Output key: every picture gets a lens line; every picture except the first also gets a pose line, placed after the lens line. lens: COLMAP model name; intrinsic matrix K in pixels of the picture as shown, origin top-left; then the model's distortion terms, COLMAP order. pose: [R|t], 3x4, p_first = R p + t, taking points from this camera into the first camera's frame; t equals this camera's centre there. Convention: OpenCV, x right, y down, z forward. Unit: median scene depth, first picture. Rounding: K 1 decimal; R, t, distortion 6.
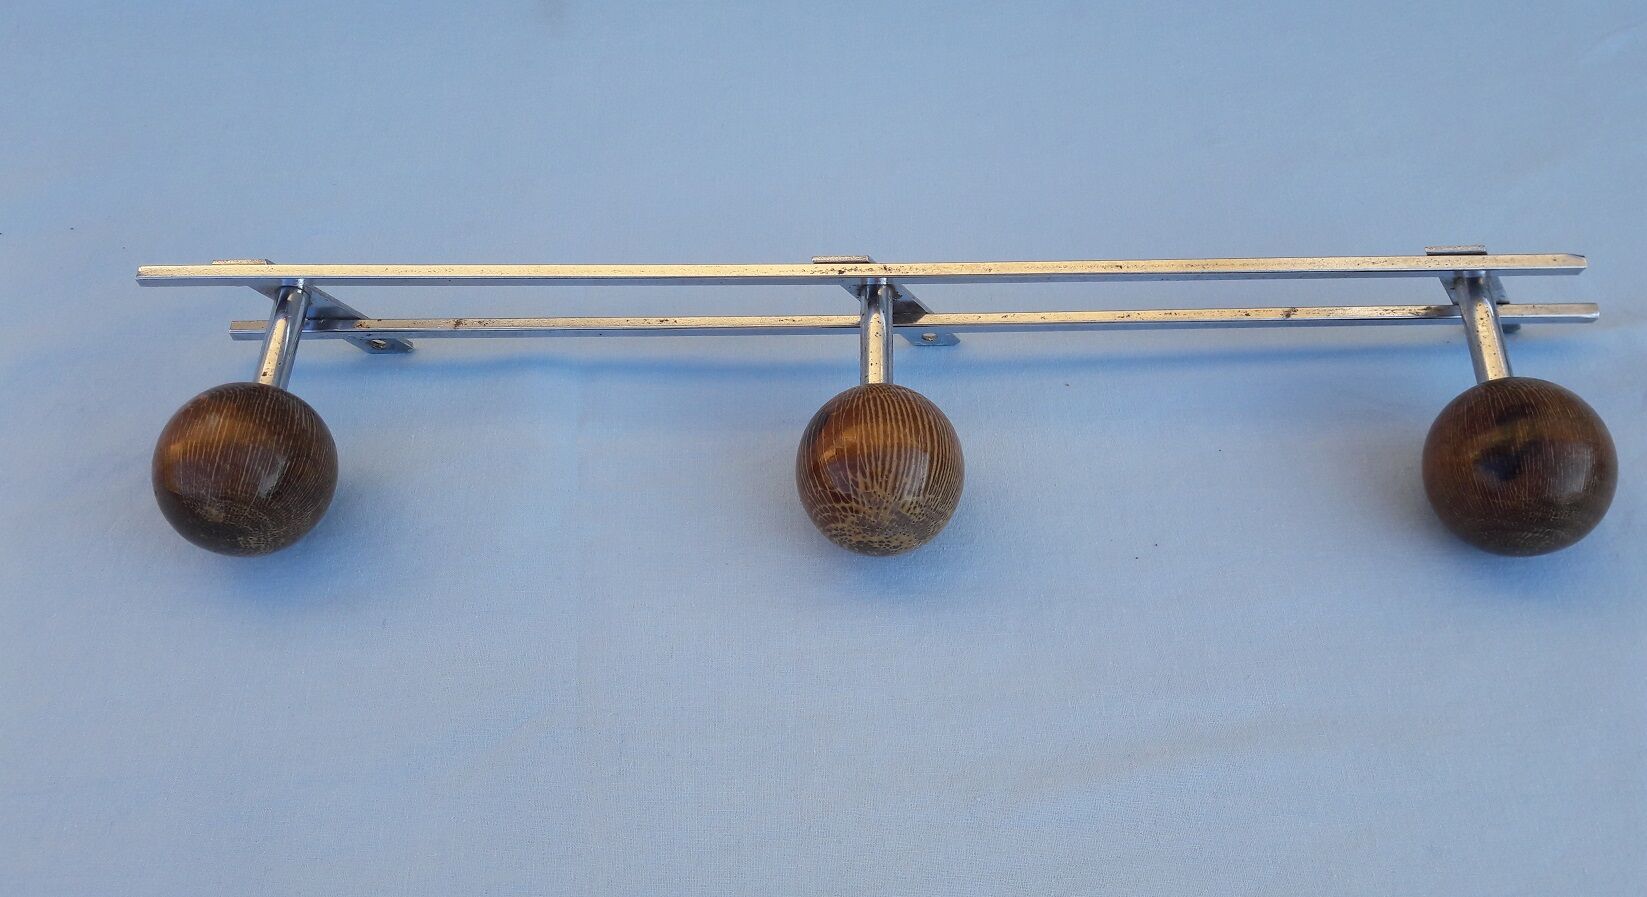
lens RADIAL K [[1296.6, 0, 824.8], [0, 1296.6, 446.4], [0, 0, 1]] dist [-0.000143, 0.000004]
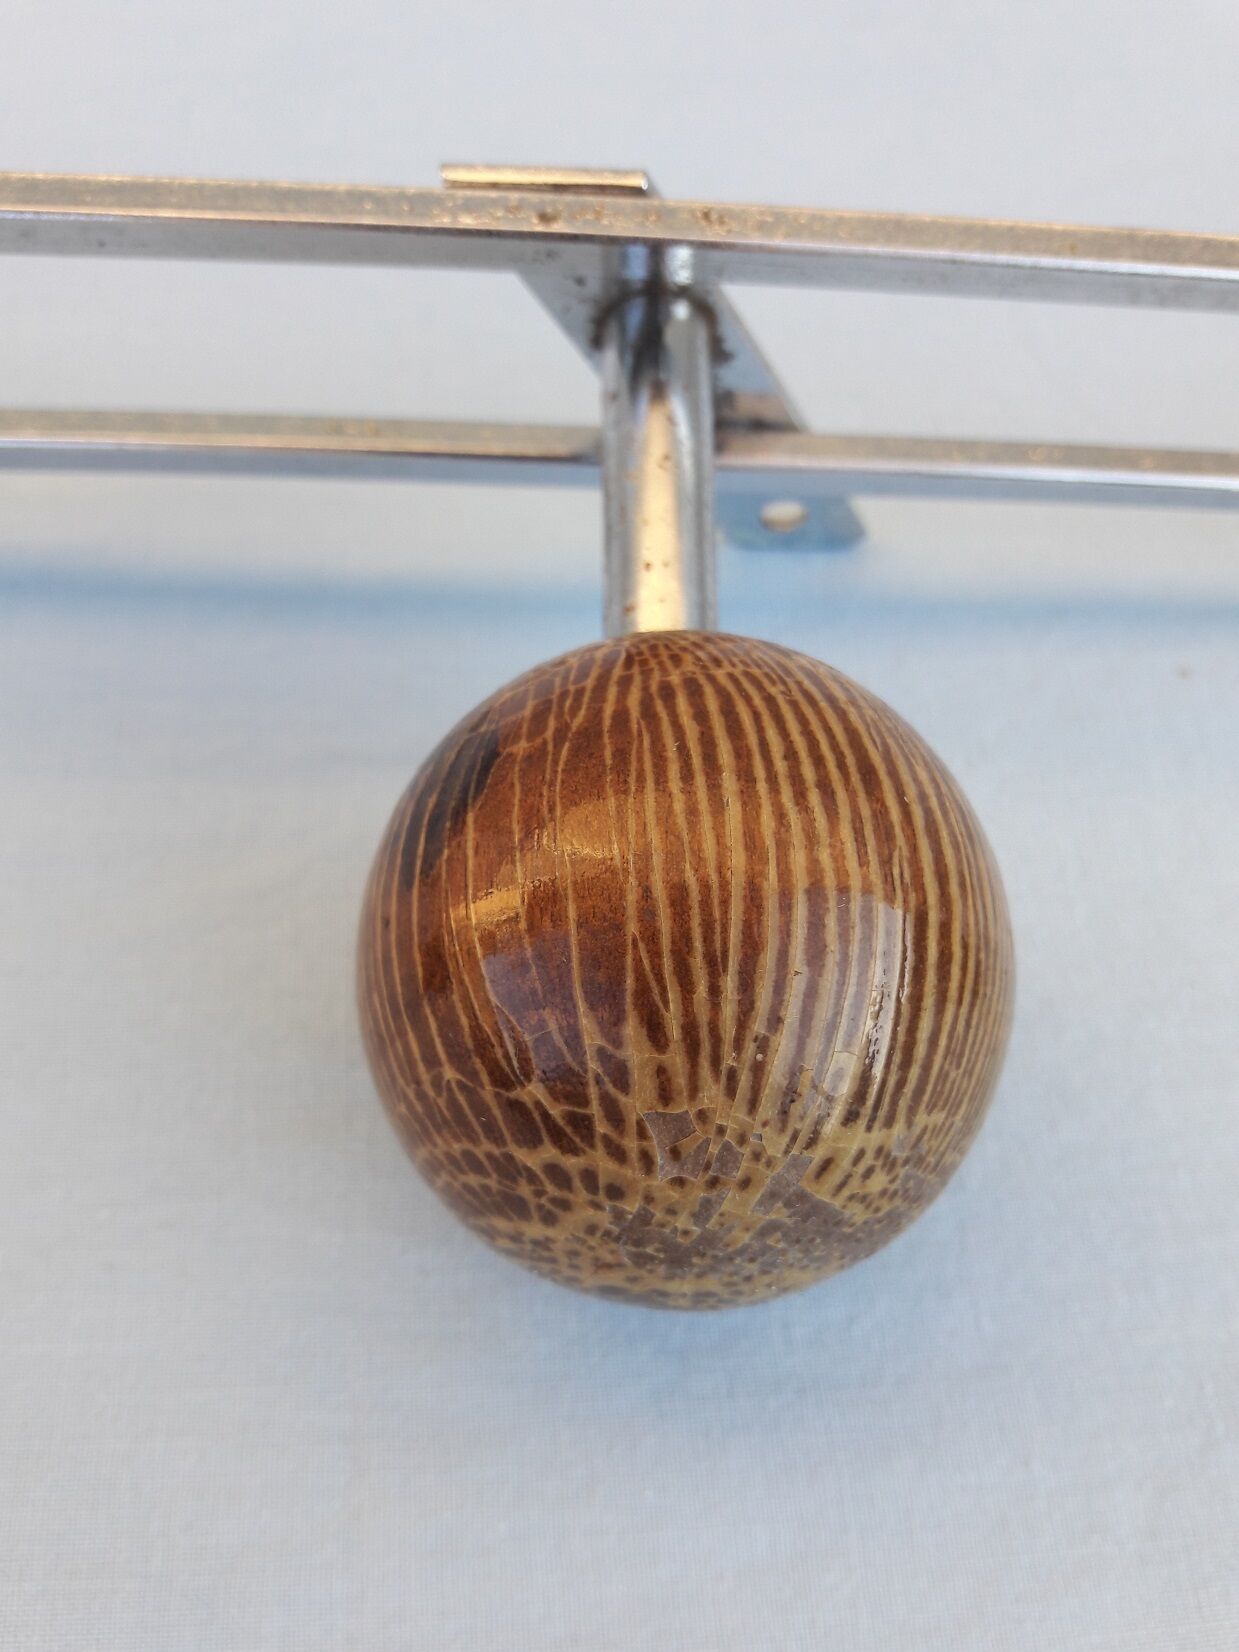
lens RADIAL K [[1489.0, 0, 606.3], [0, 1489.0, 817.0], [0, 0, 1]] dist [0.004835, -0.010042]
pose [[0.994314, 0.025303, 0.103441, -0.004848], [-0.029387, 0.998840, 0.038152, -0.023577], [-0.102356, -0.040975, 0.993904, 0.744274]]
